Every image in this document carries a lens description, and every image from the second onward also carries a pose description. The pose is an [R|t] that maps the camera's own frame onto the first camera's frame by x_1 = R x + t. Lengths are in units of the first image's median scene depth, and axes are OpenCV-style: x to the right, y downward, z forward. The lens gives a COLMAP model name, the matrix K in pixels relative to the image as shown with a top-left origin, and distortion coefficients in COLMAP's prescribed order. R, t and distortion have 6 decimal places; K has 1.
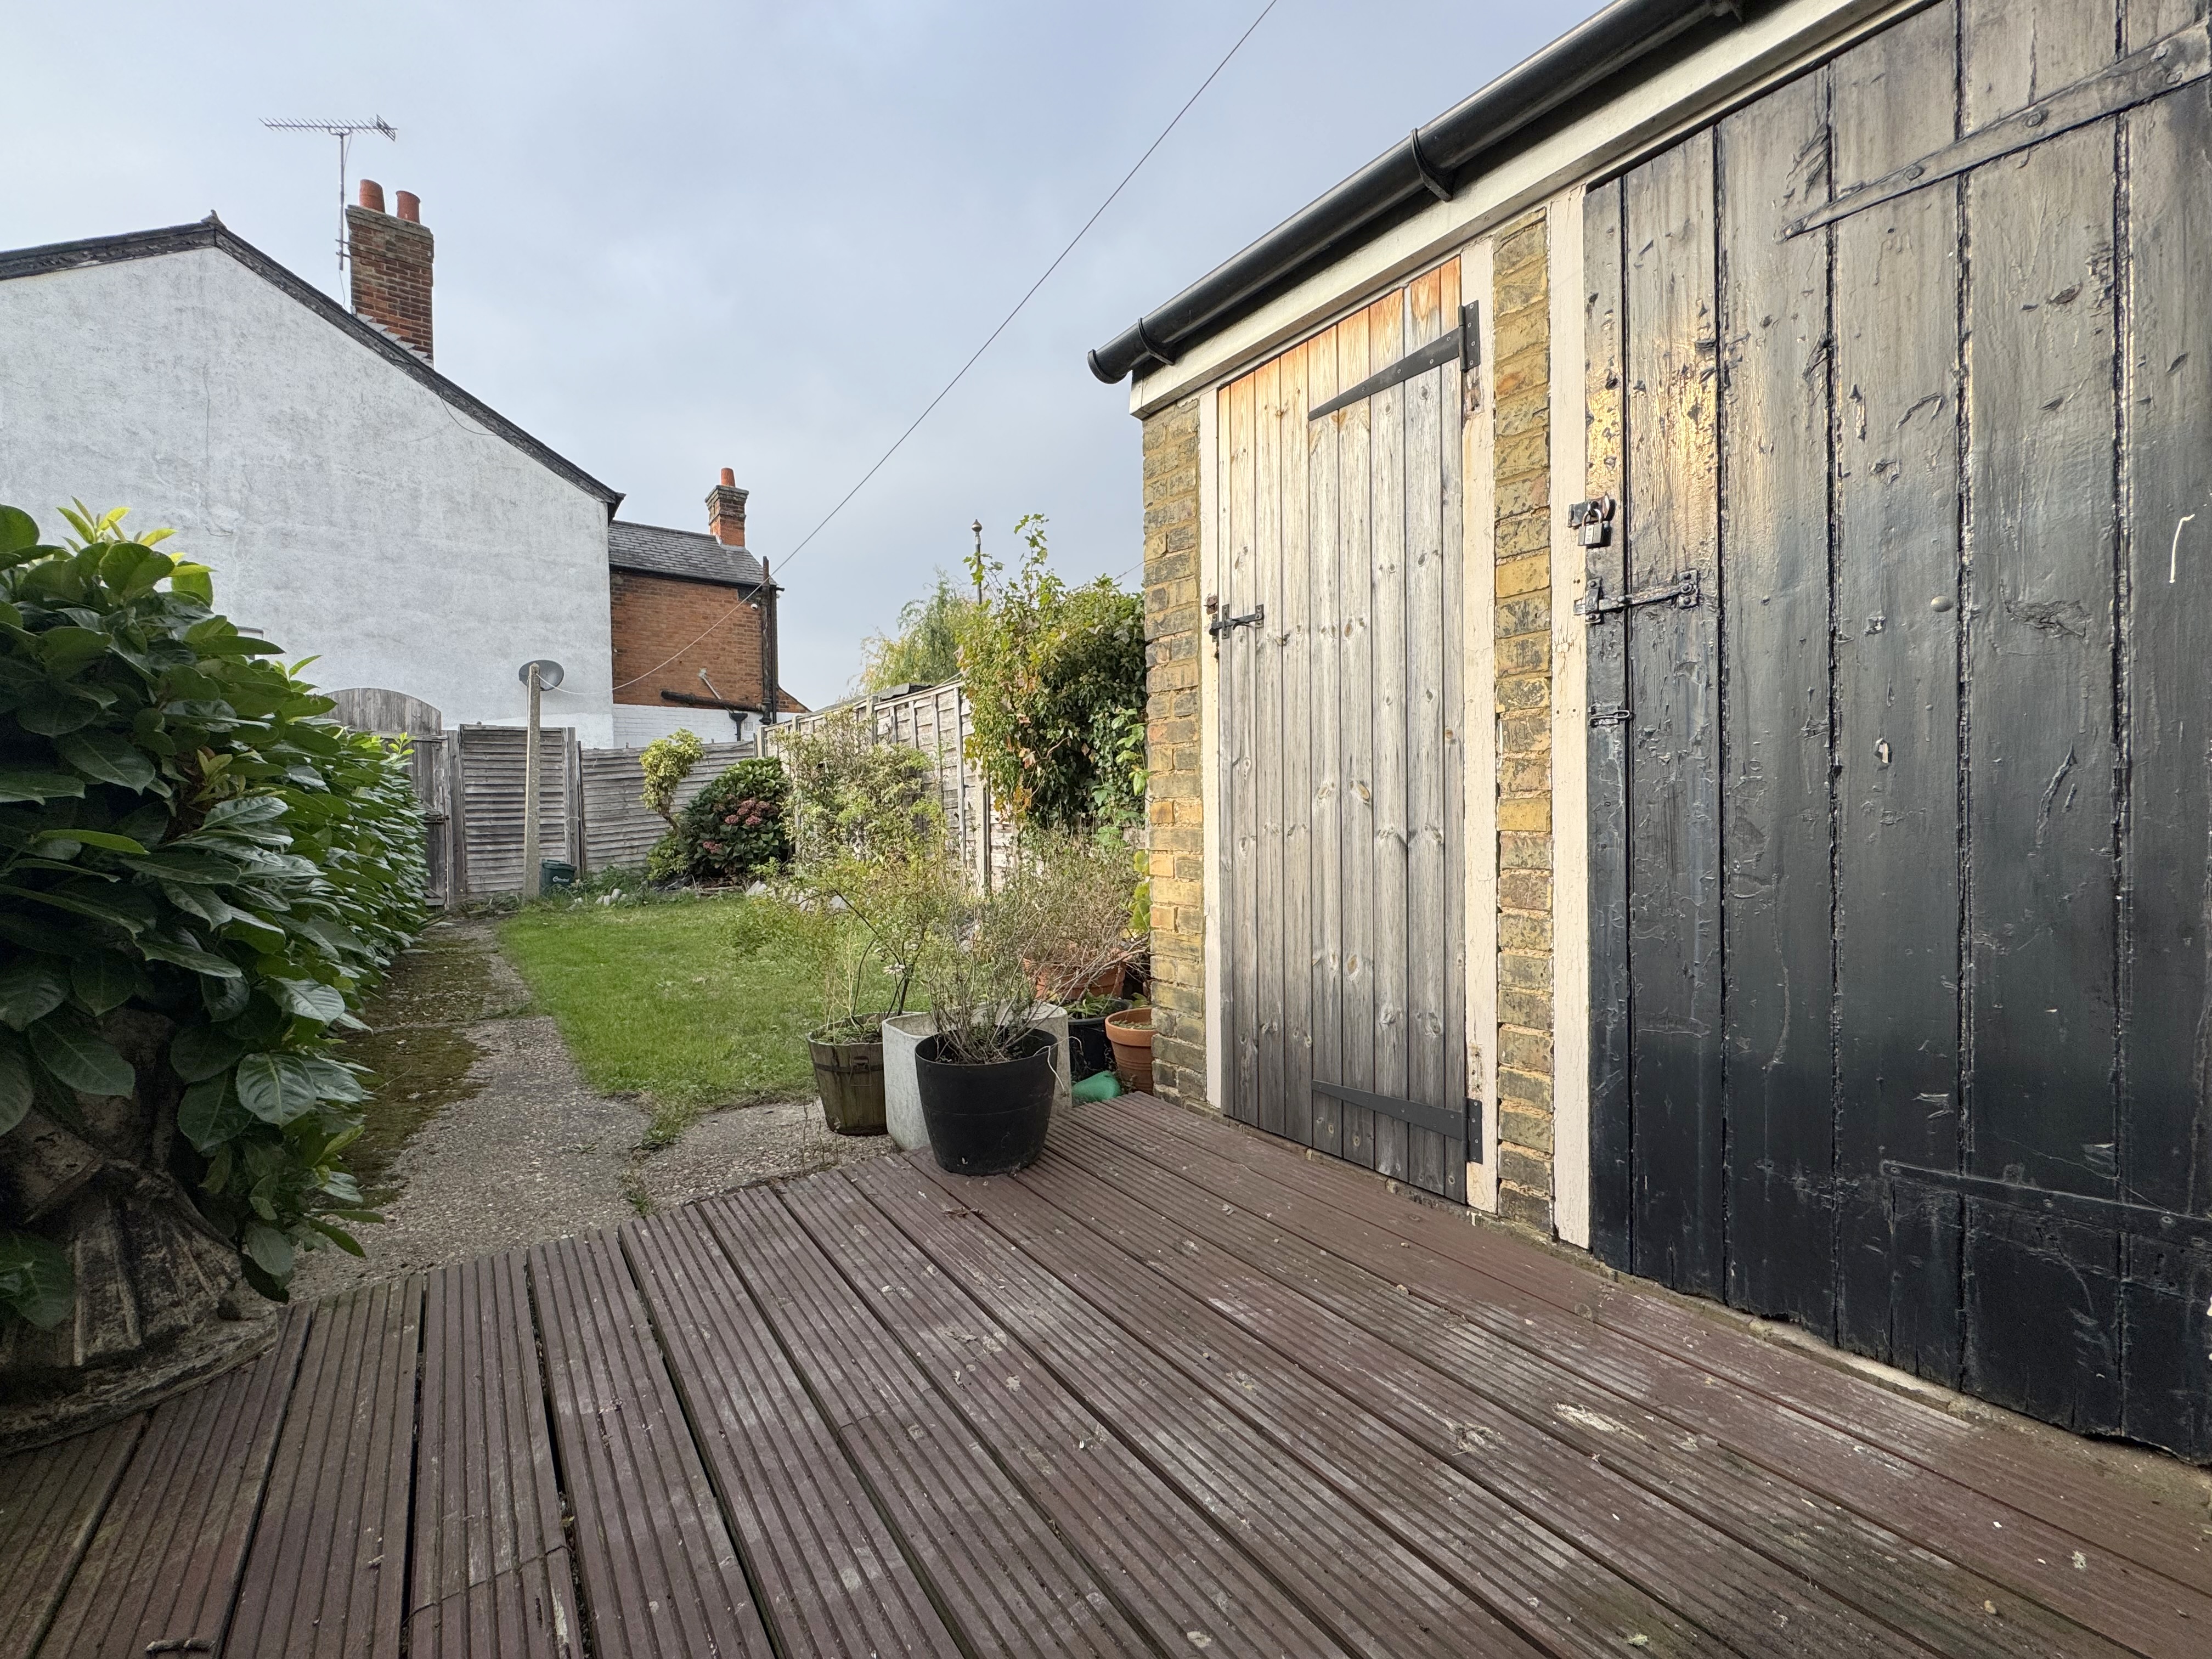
lens RADIAL K [[882.8, 0, 1101.8], [0, 882.8, 824.7], [0, 0, 1]] dist [-0.001917, -0.000504]
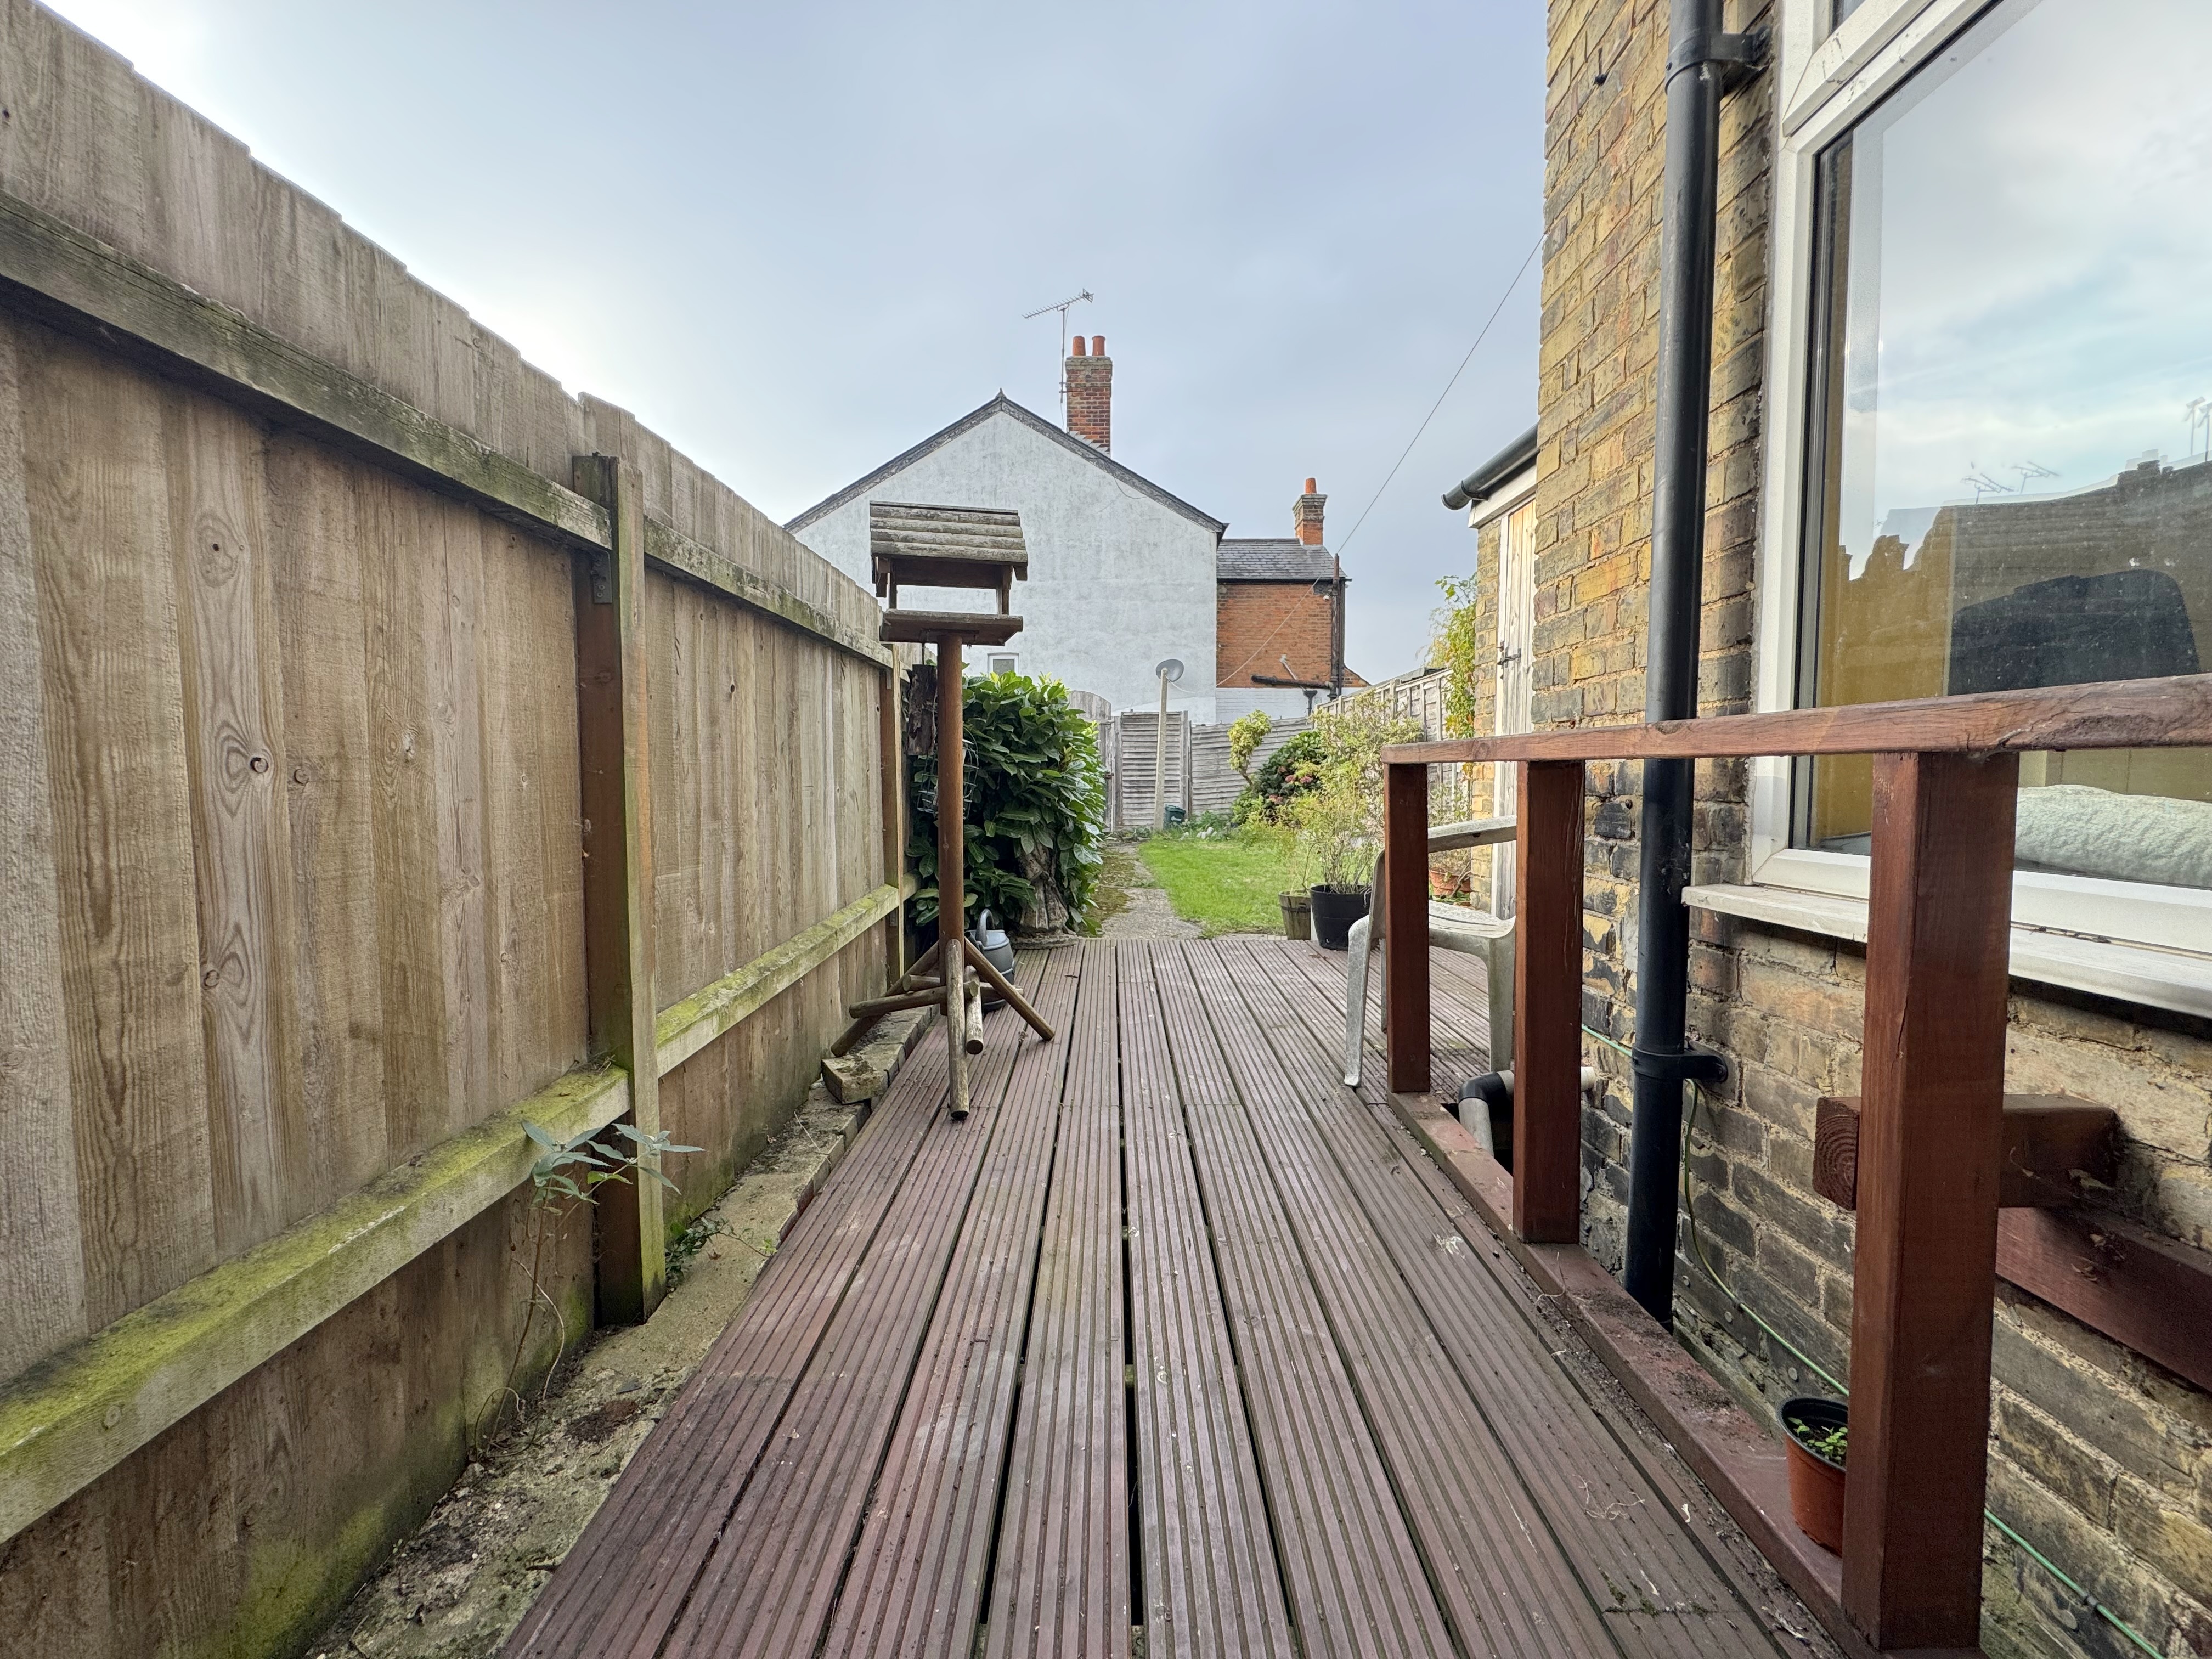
lens RADIAL K [[882.8, 0, 1101.8], [0, 882.8, 824.7], [0, 0, 1]] dist [-0.001917, -0.000504]
pose [[0.799973, 0.046990, -0.598193, 0.128894], [-0.022957, 0.998596, 0.047742, 0.005645], [0.599597, -0.024460, 0.799928, -0.190569]]
